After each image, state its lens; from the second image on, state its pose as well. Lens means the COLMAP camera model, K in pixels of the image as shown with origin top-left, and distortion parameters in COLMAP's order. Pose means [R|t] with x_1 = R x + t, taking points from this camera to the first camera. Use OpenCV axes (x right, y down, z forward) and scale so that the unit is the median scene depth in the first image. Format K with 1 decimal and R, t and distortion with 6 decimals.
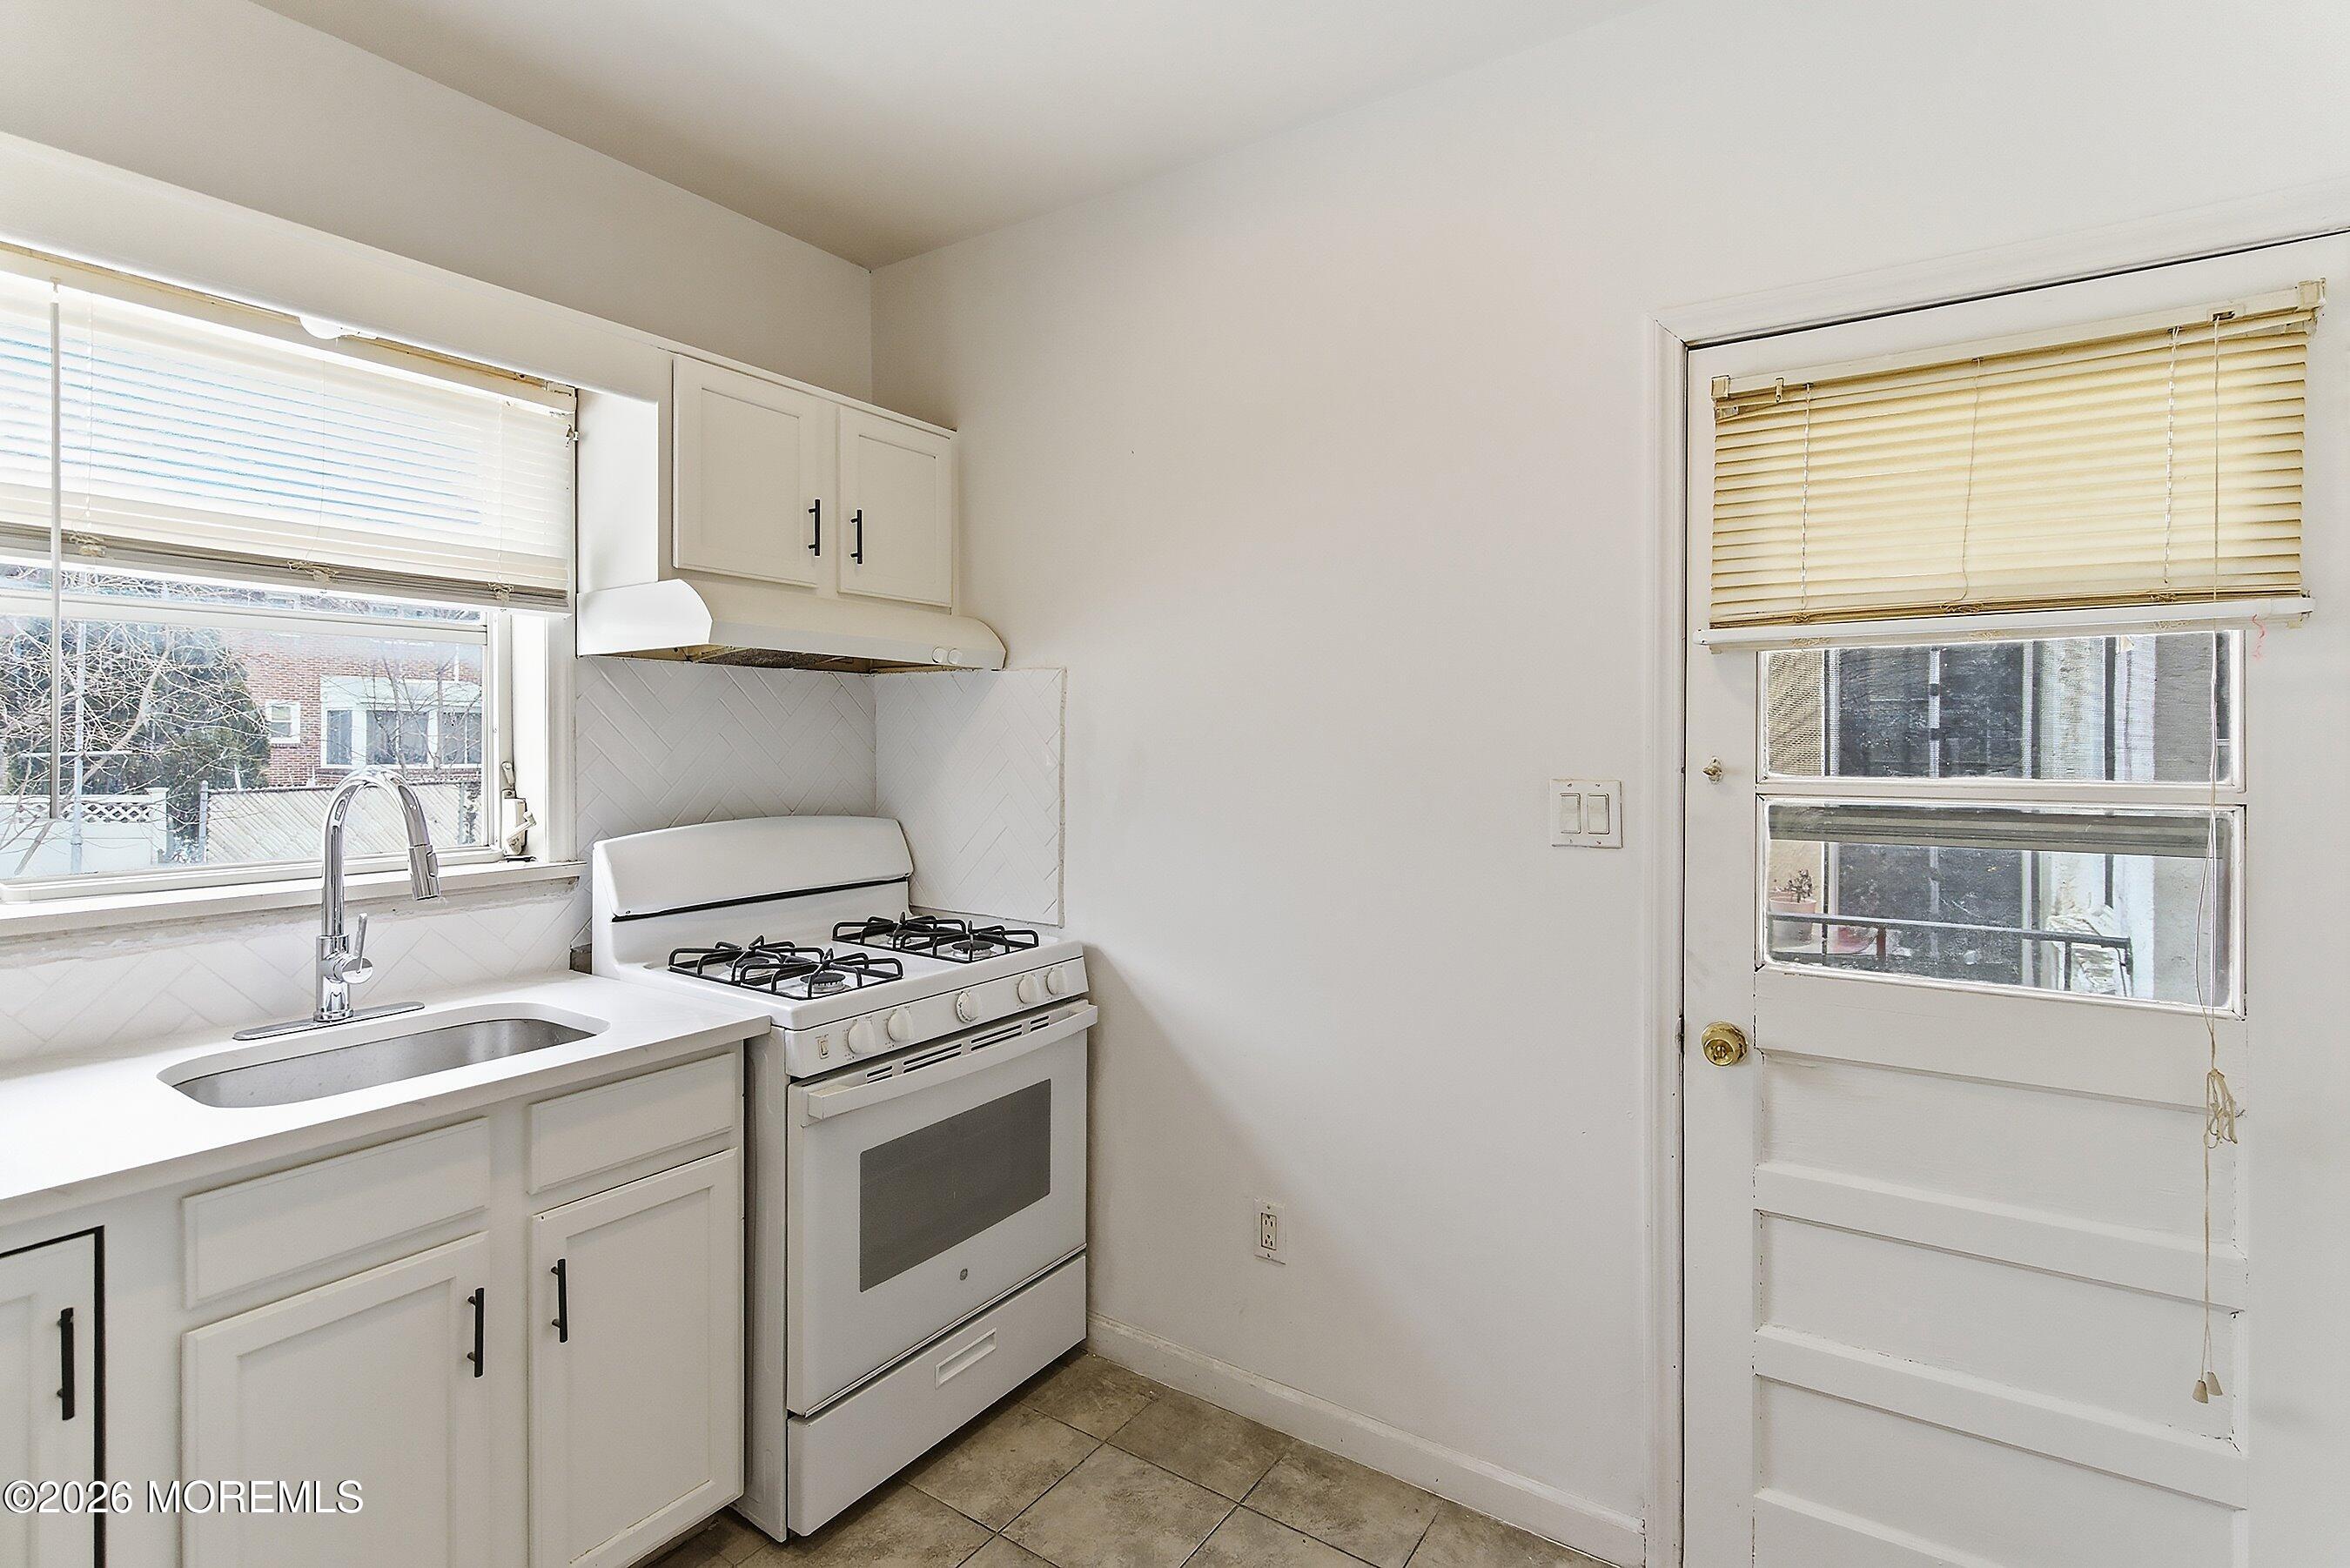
lens RADIAL K [[1087.2, 0, 1177.8], [0, 1087.2, 737.2], [0, 0, 1]] dist [-0.012511, 0.000071]
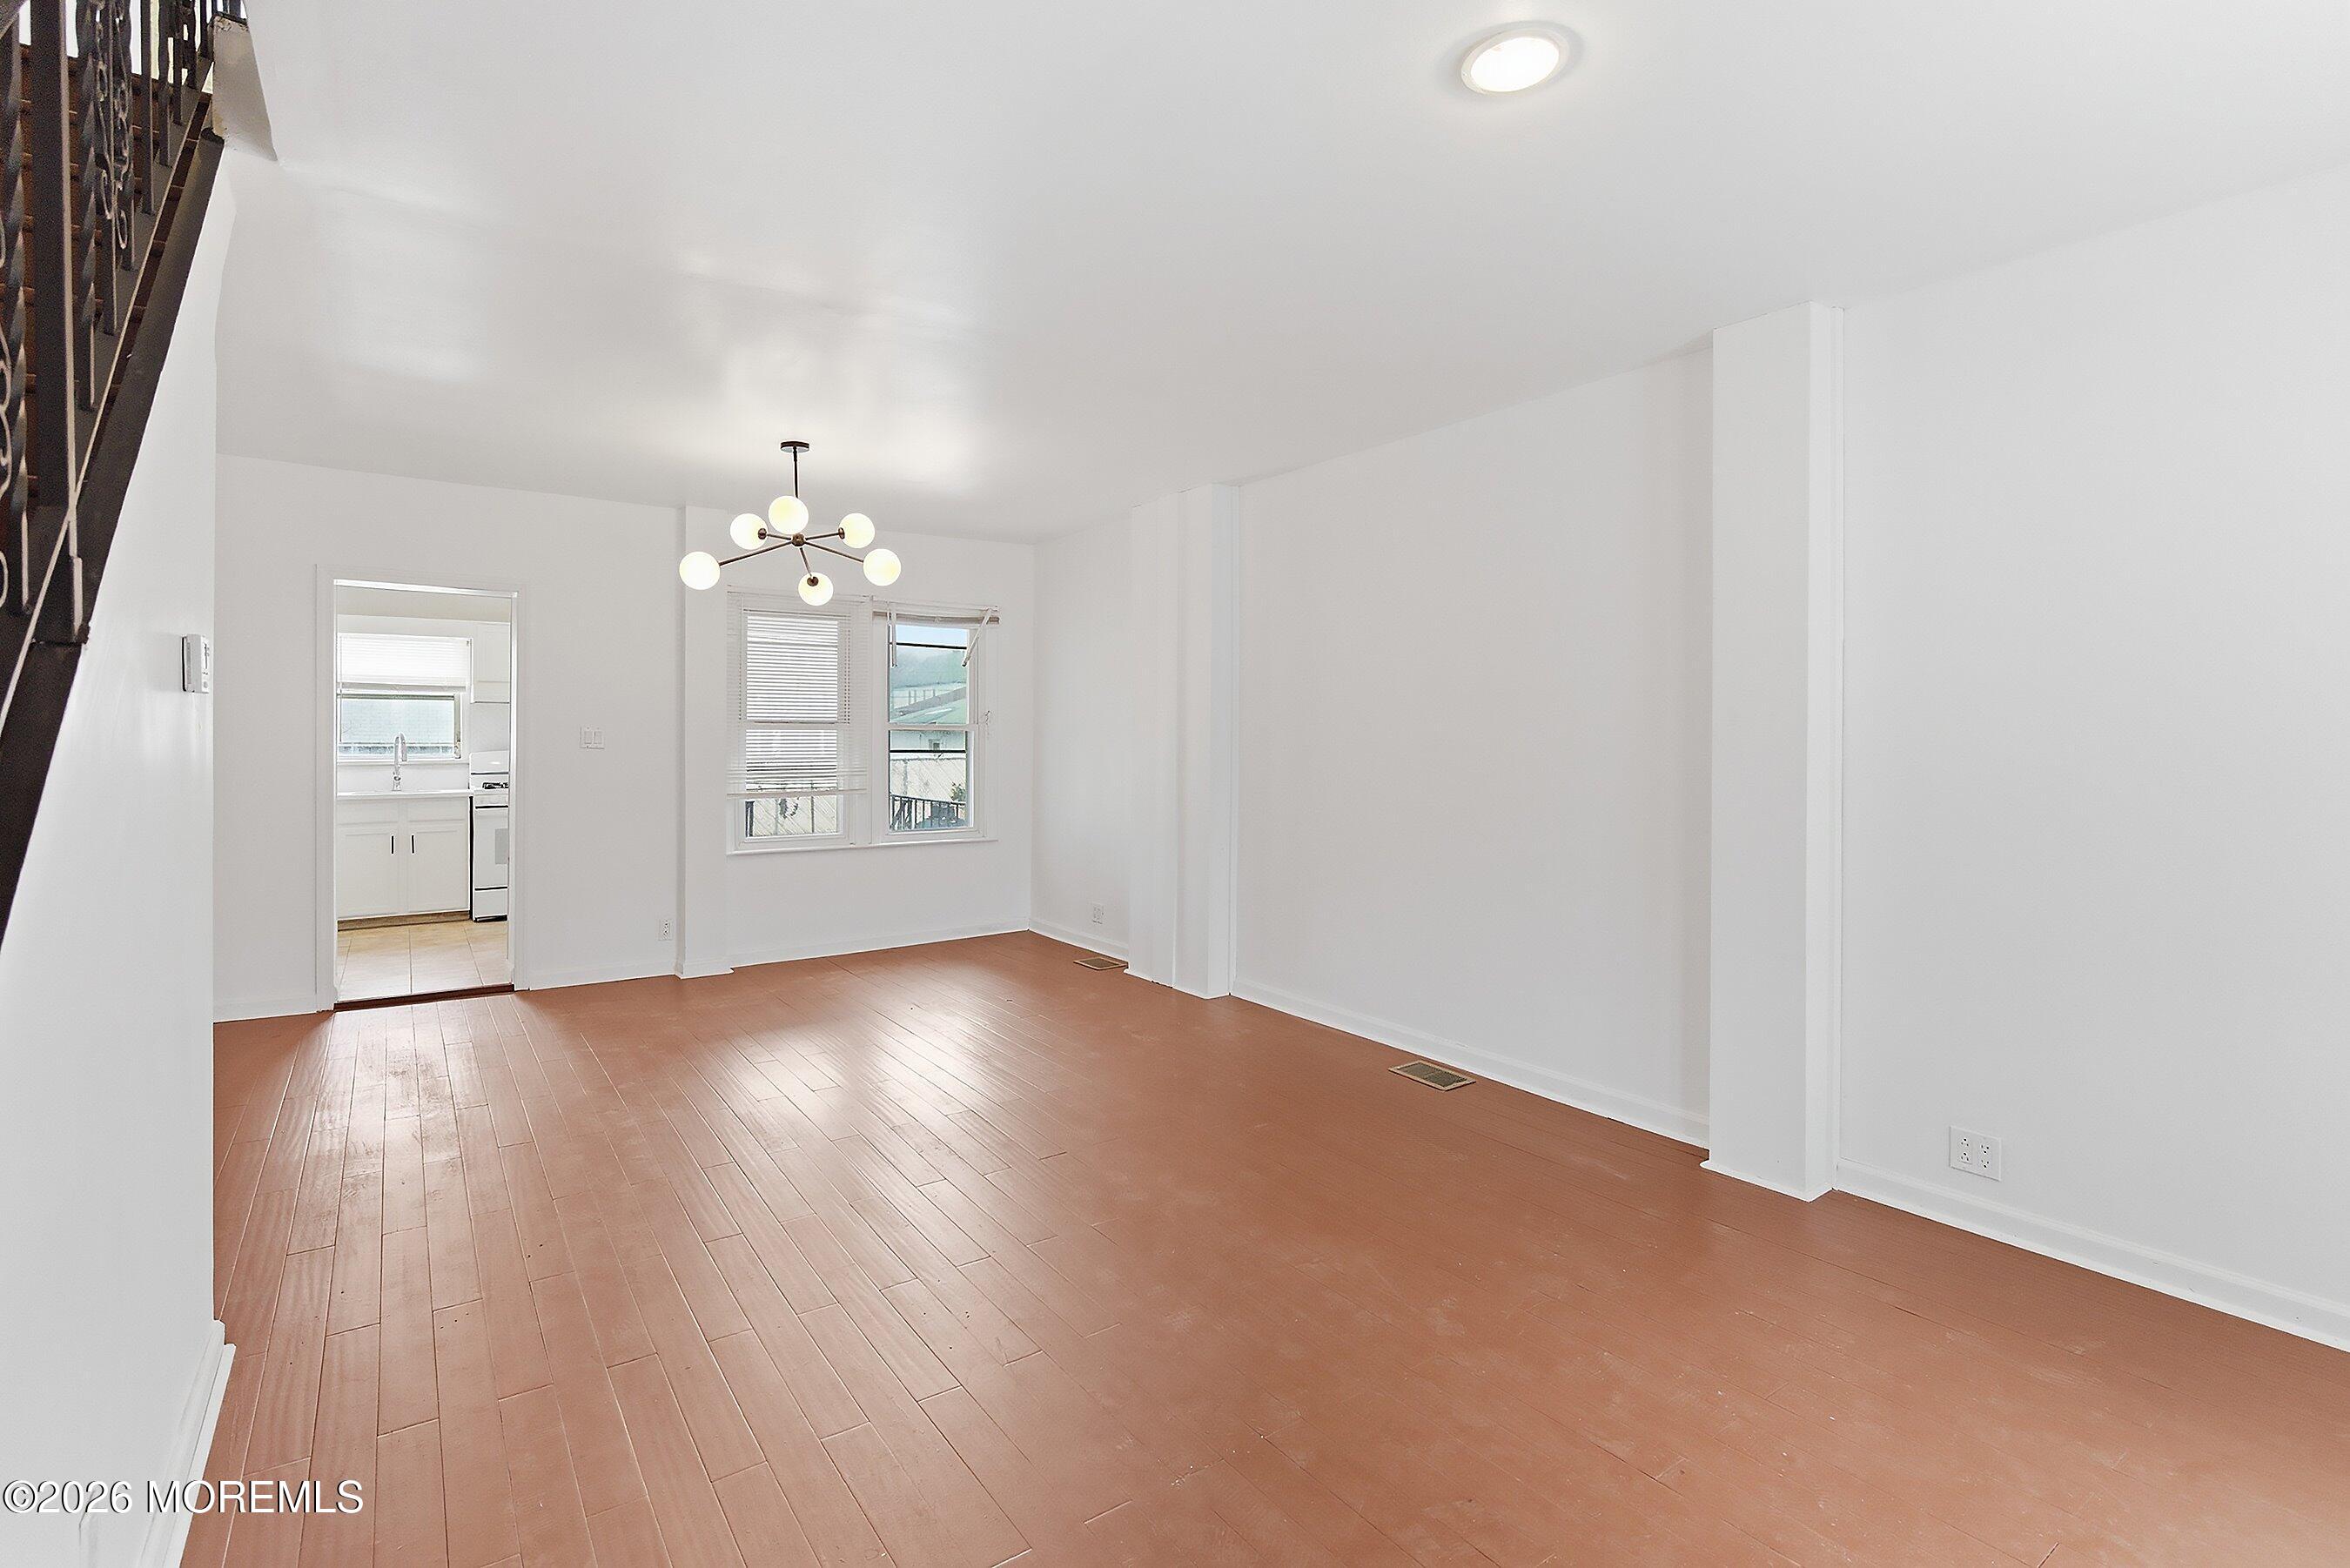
lens RADIAL K [[1087.2, 0, 1177.8], [0, 1087.2, 737.2], [0, 0, 1]] dist [-0.012511, 0.000071]
pose [[0.939839, -0.002358, -0.341610, 3.067234], [0.000143, 0.999979, -0.006509, 0.063962], [0.341618, 0.006068, 0.939819, -1.683186]]
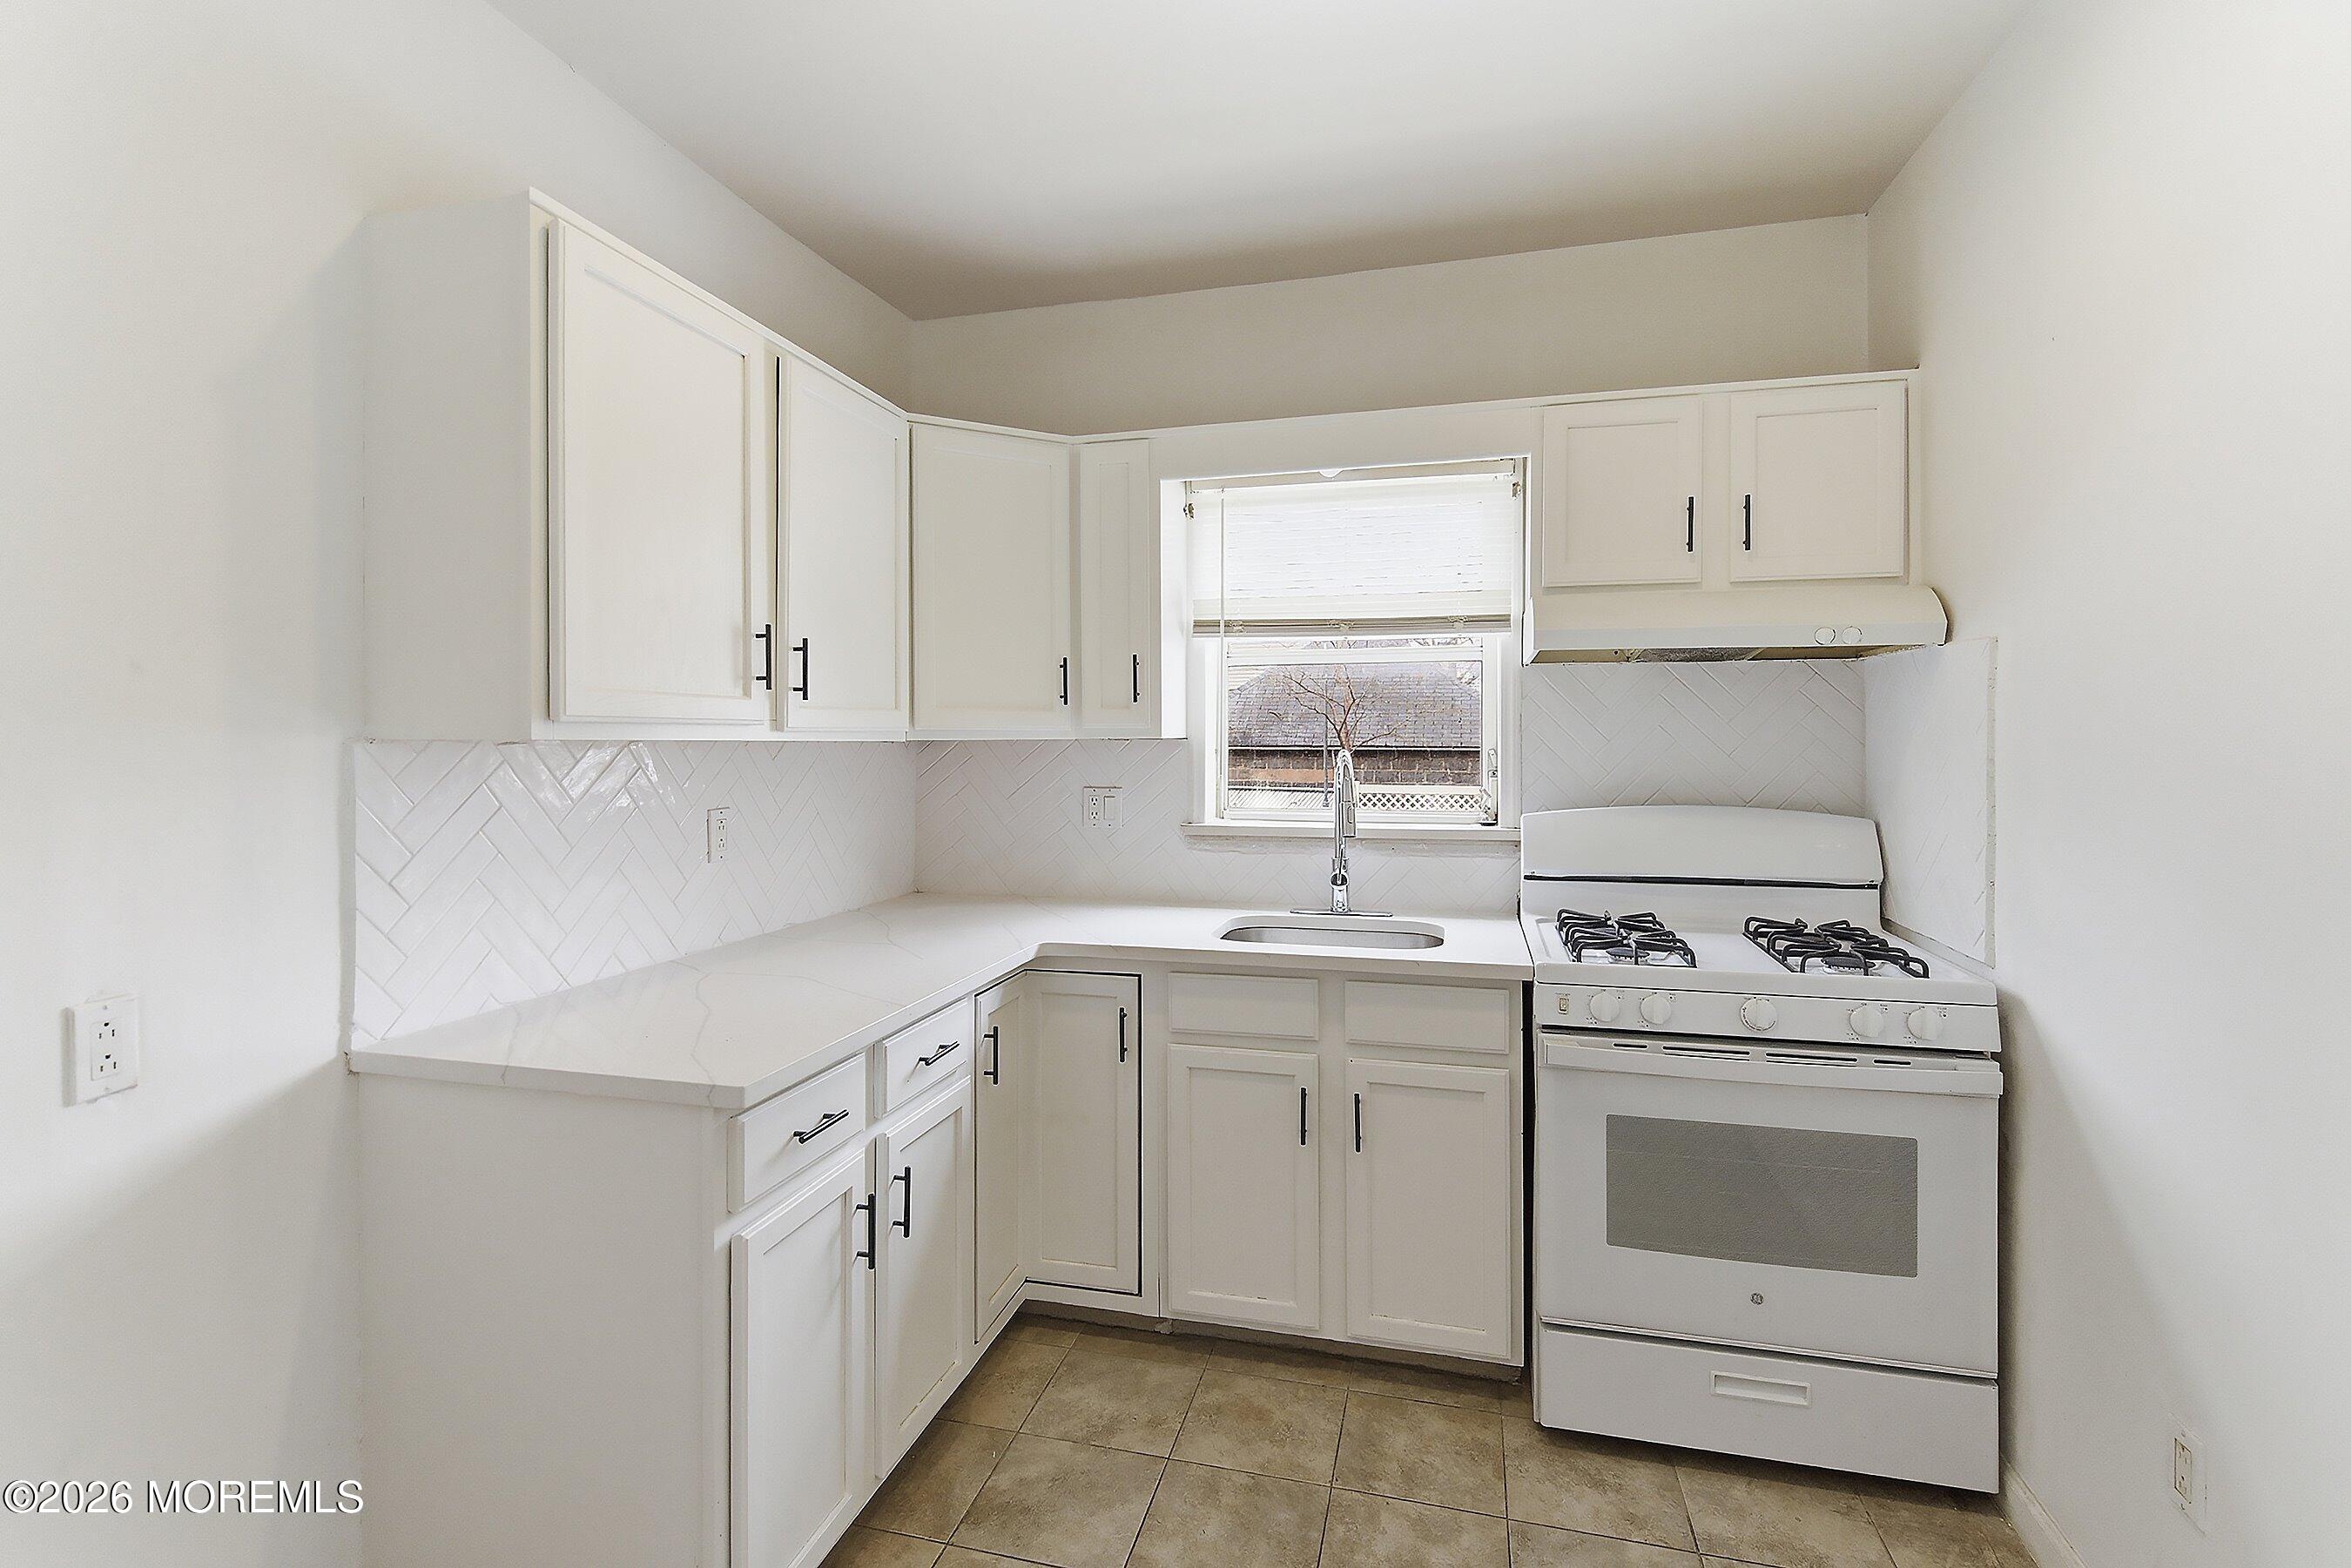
lens RADIAL K [[1087.8, 0, 1178.3], [0, 1087.8, 737.1], [0, 0, 1]] dist [-0.012511, 0.000071]
pose [[0.329913, -0.001753, -0.944010, 0.524038], [0.004923, 0.999988, -0.000136, 0.006937], [0.943998, -0.004603, 0.329918, 0.221191]]
